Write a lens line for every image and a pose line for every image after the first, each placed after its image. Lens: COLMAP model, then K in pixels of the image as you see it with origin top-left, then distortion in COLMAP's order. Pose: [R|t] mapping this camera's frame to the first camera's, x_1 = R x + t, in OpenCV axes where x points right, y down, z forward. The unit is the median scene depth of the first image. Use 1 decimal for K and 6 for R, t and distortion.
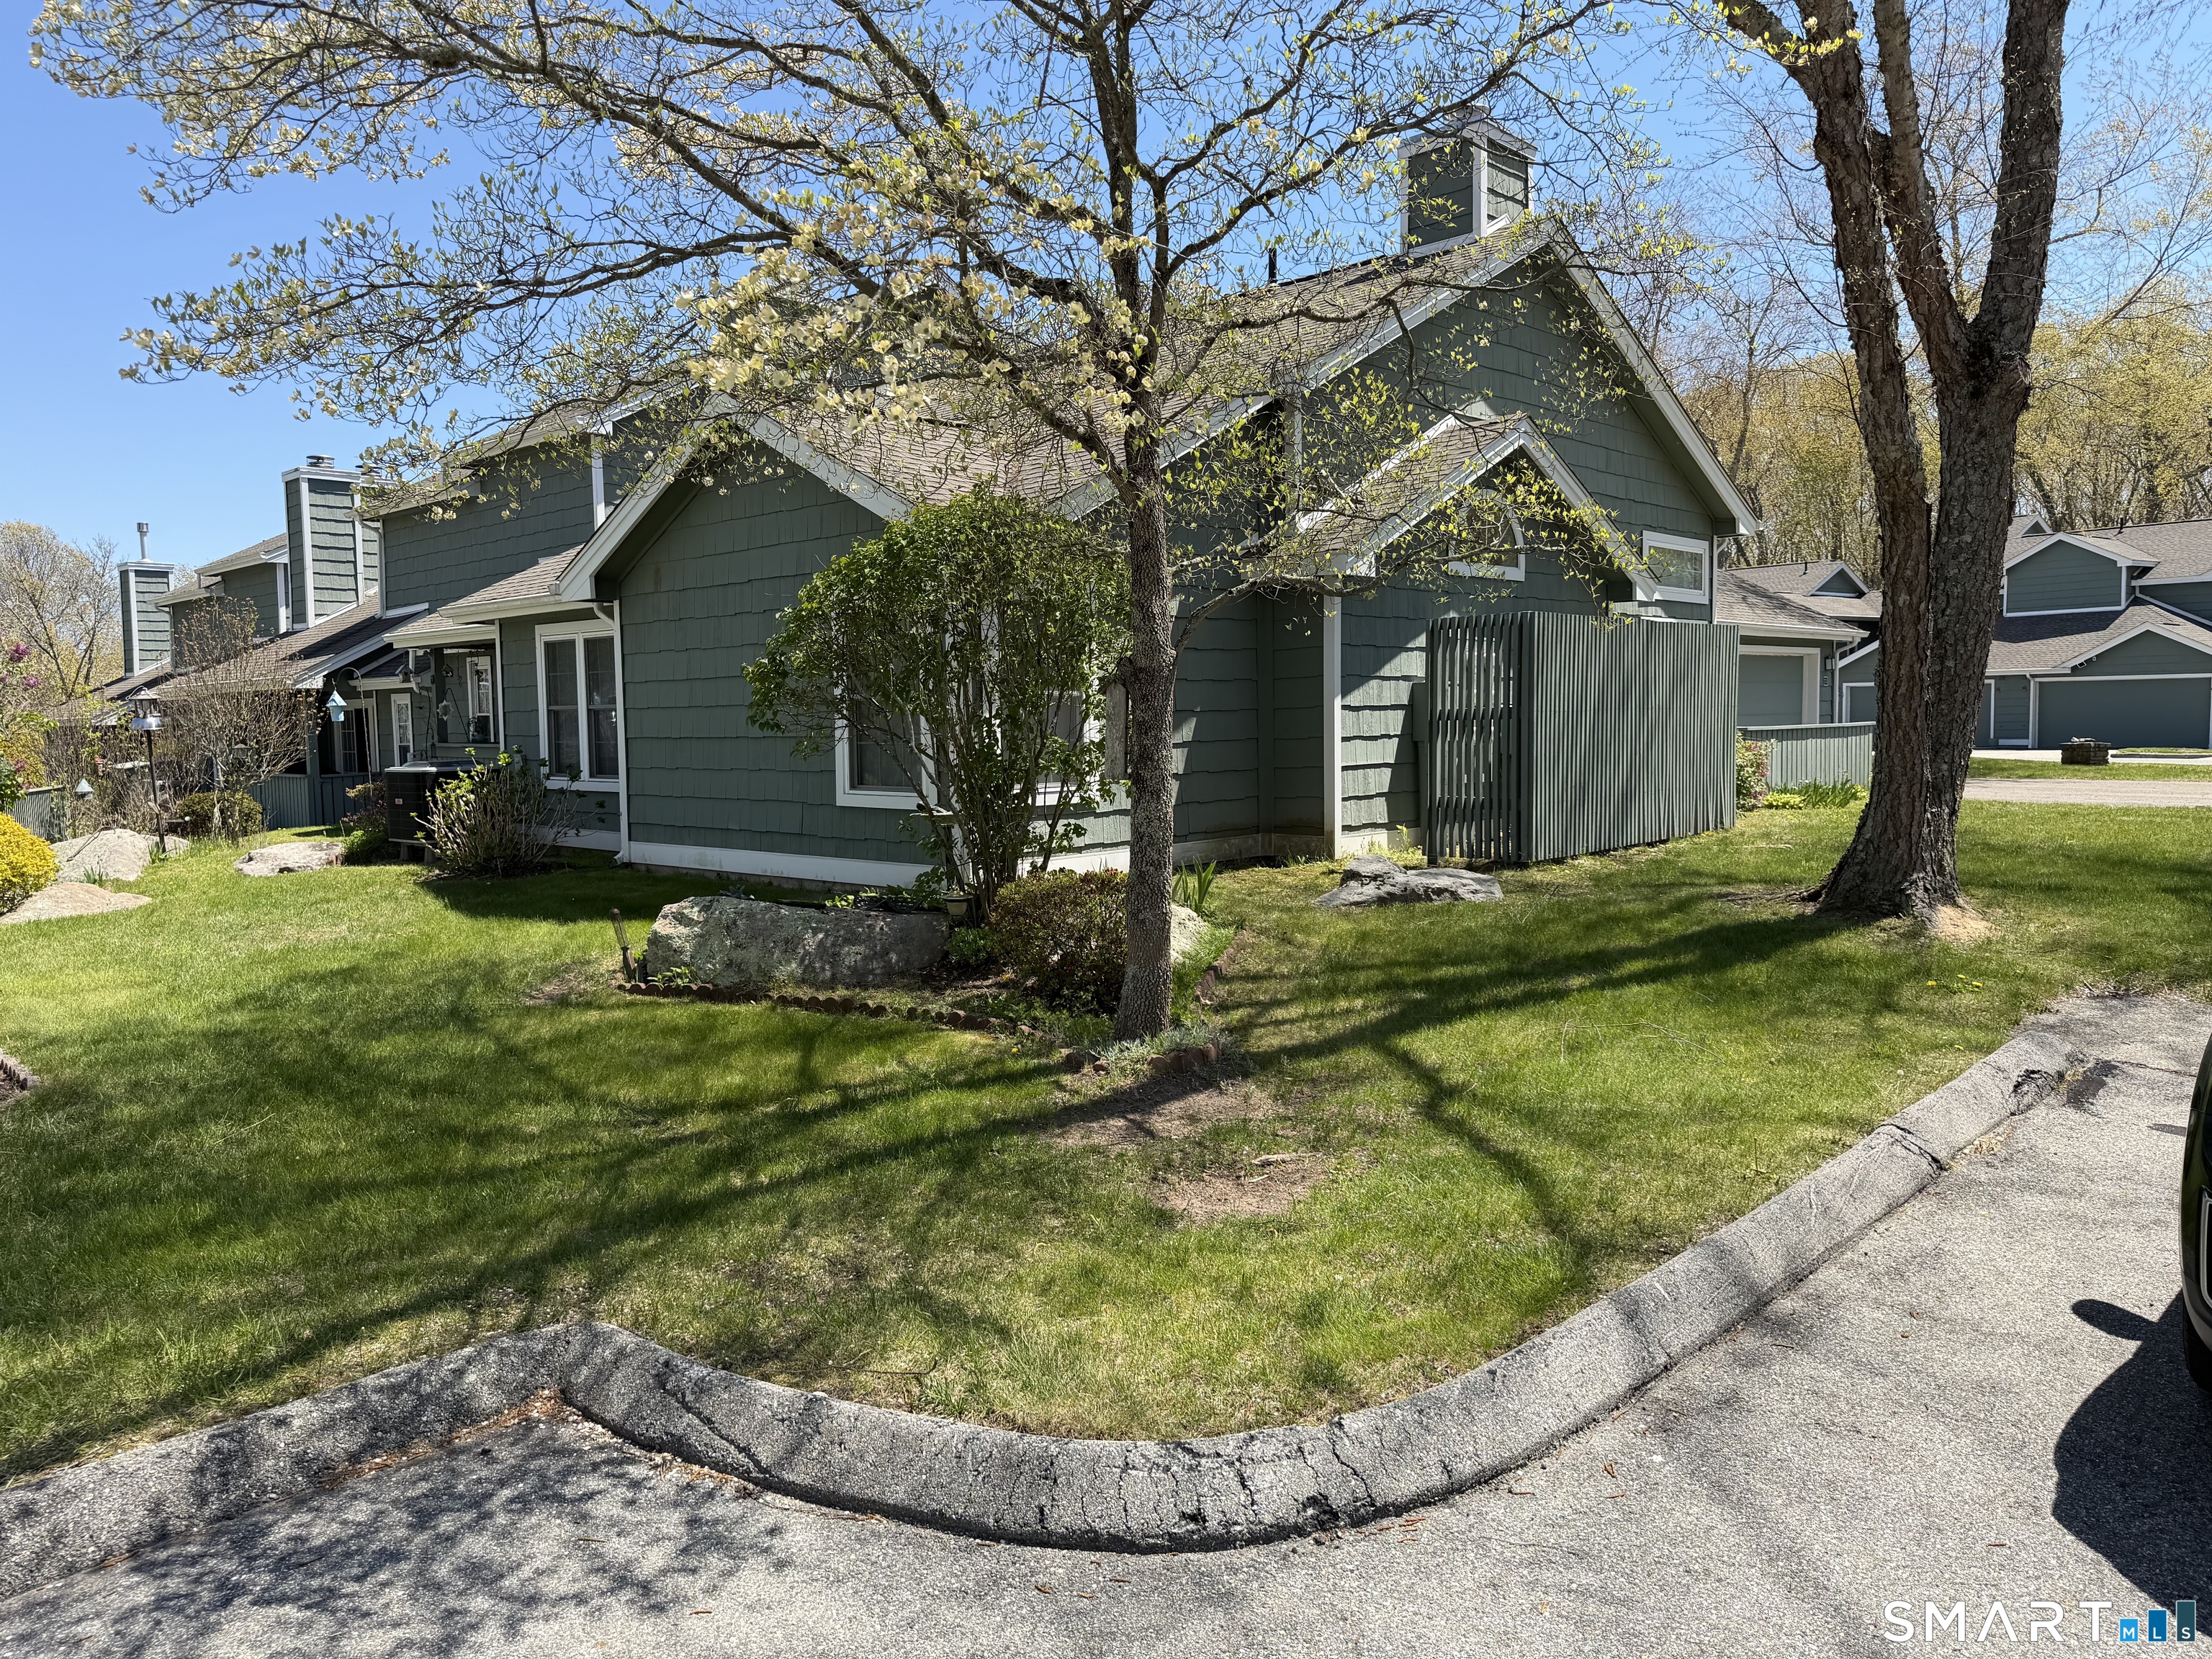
lens RADIAL K [[1529.8, 0, 1106.0], [0, 1529.8, 829.5], [0, 0, 1]] dist [0.186171, -0.338179]
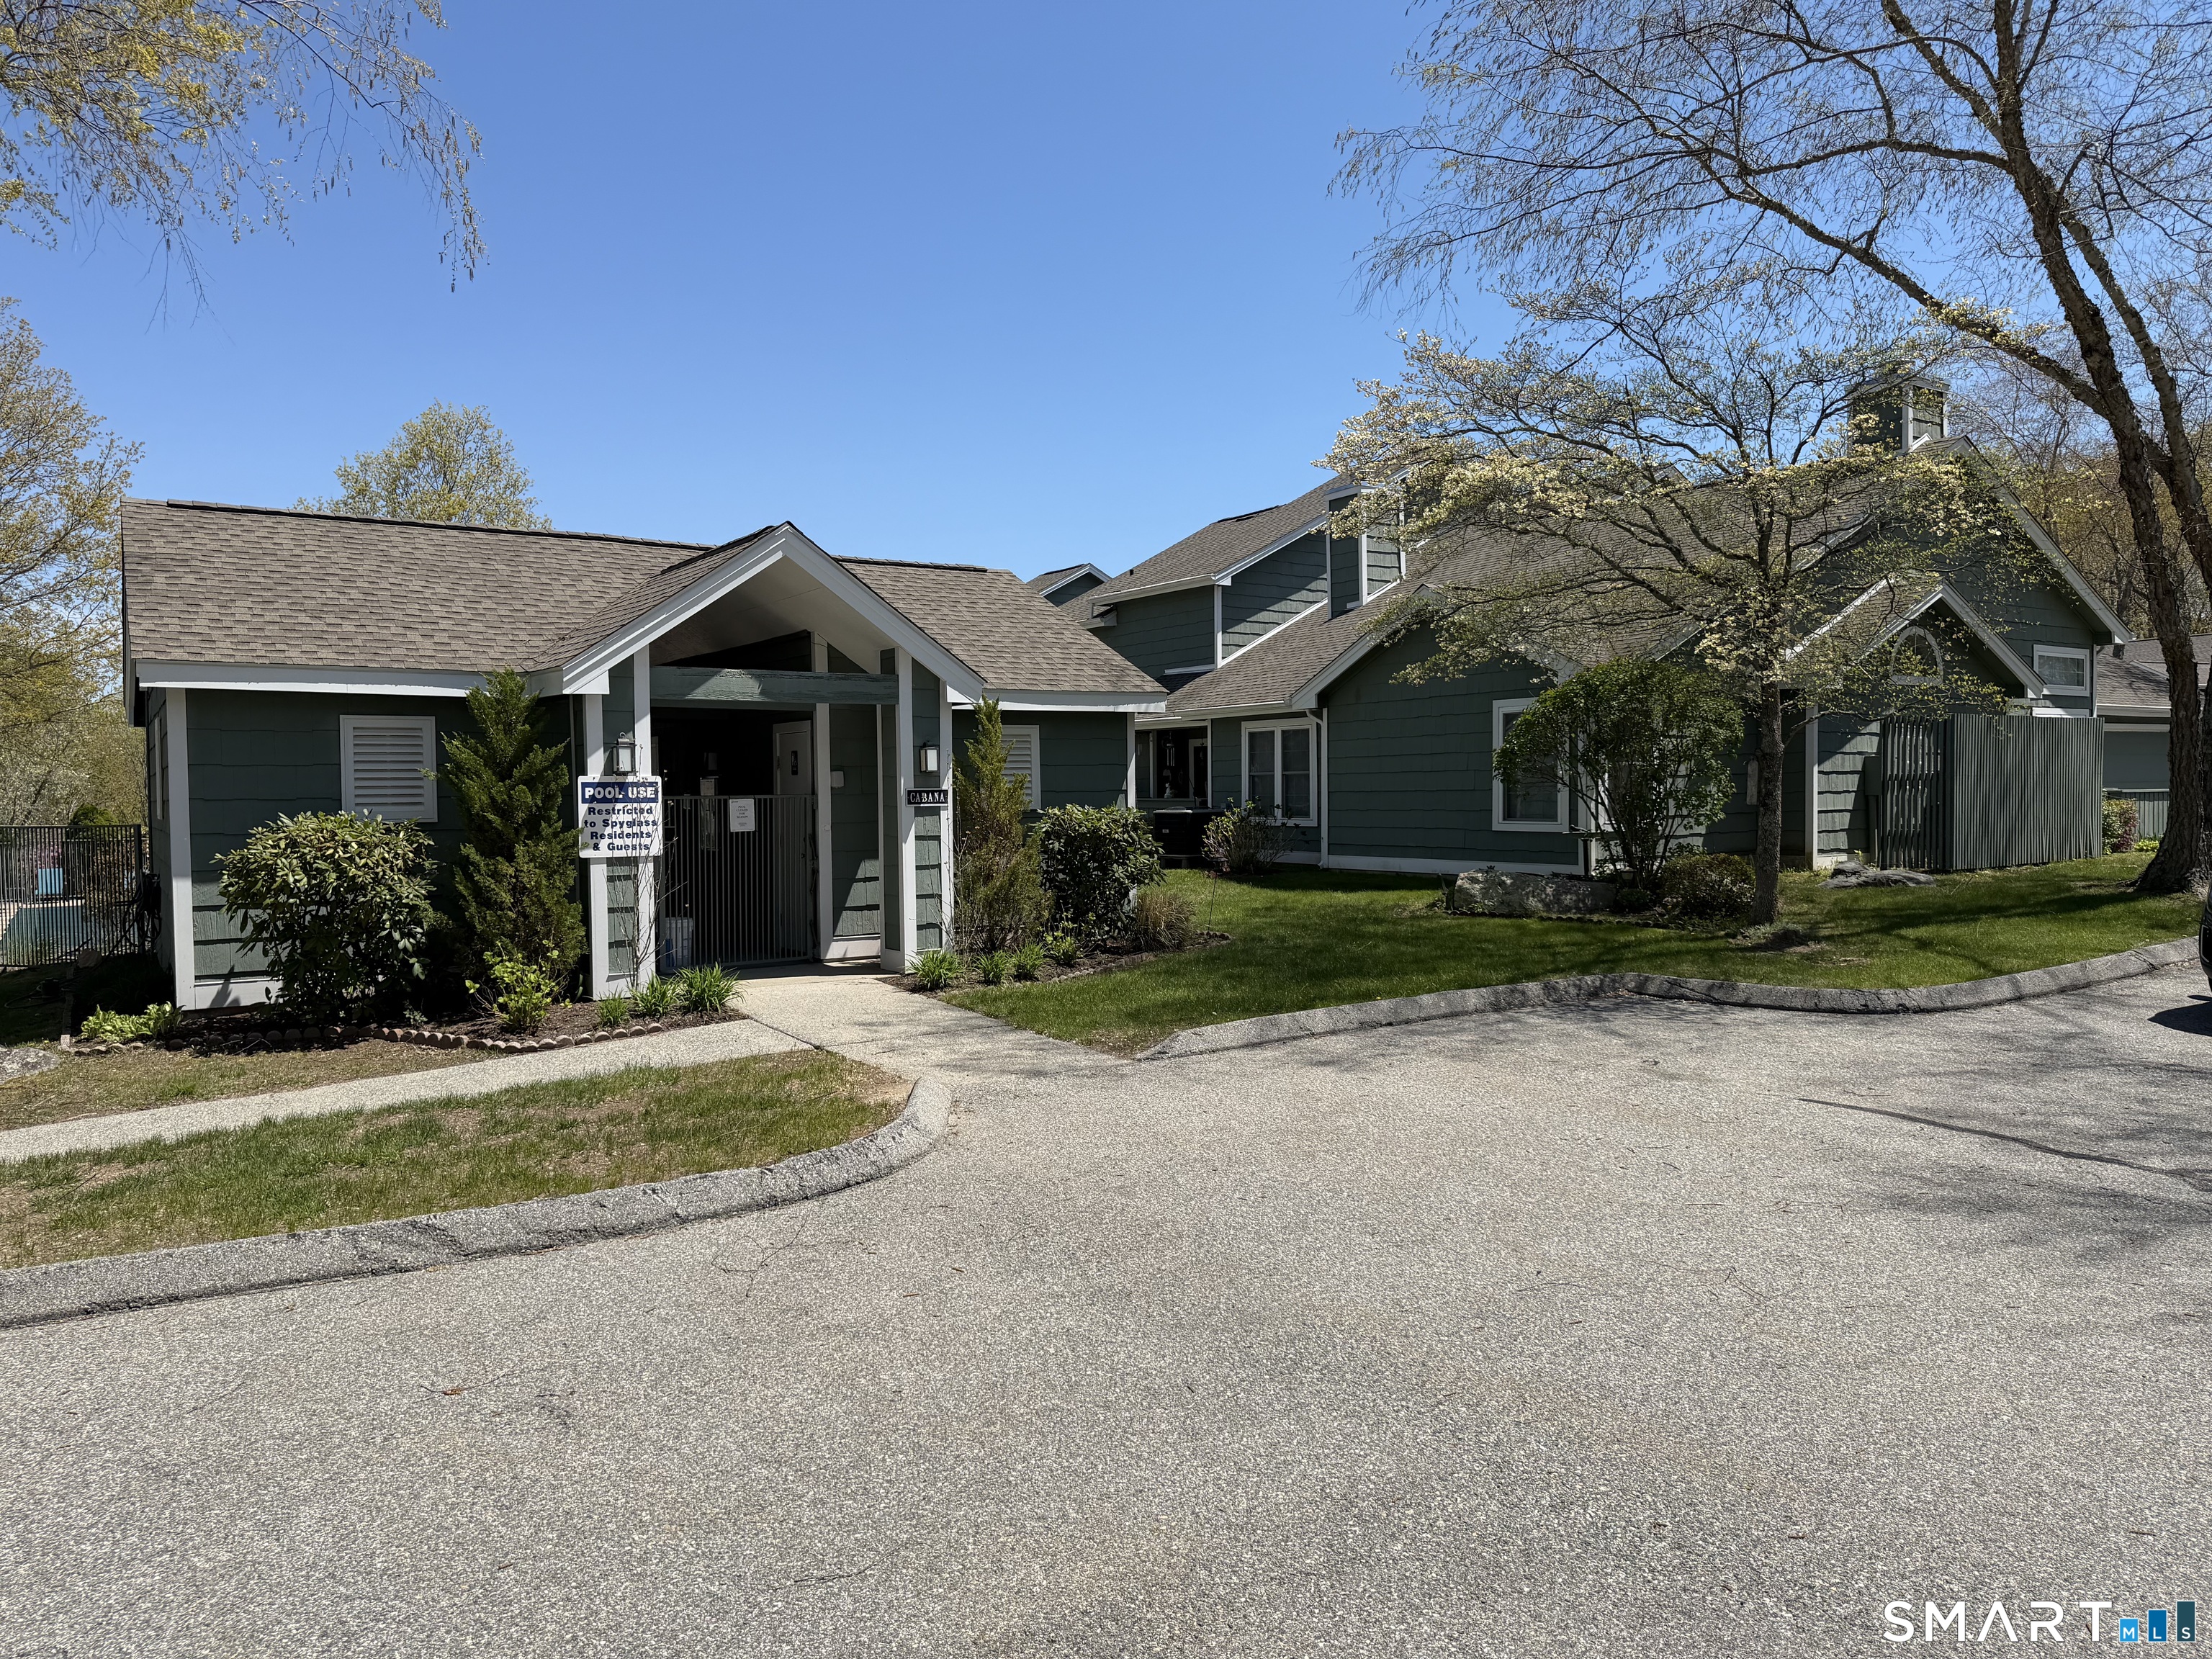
lens RADIAL K [[1486.9, 0, 1098.3], [0, 1486.9, 865.9], [0, 0, 1]] dist [0.001458, -0.029535]
pose [[0.971448, 0.015348, -0.236755, -0.188031], [-0.020078, 0.999644, -0.017582, 0.053394], [0.236401, 0.021834, 0.971410, -0.594183]]
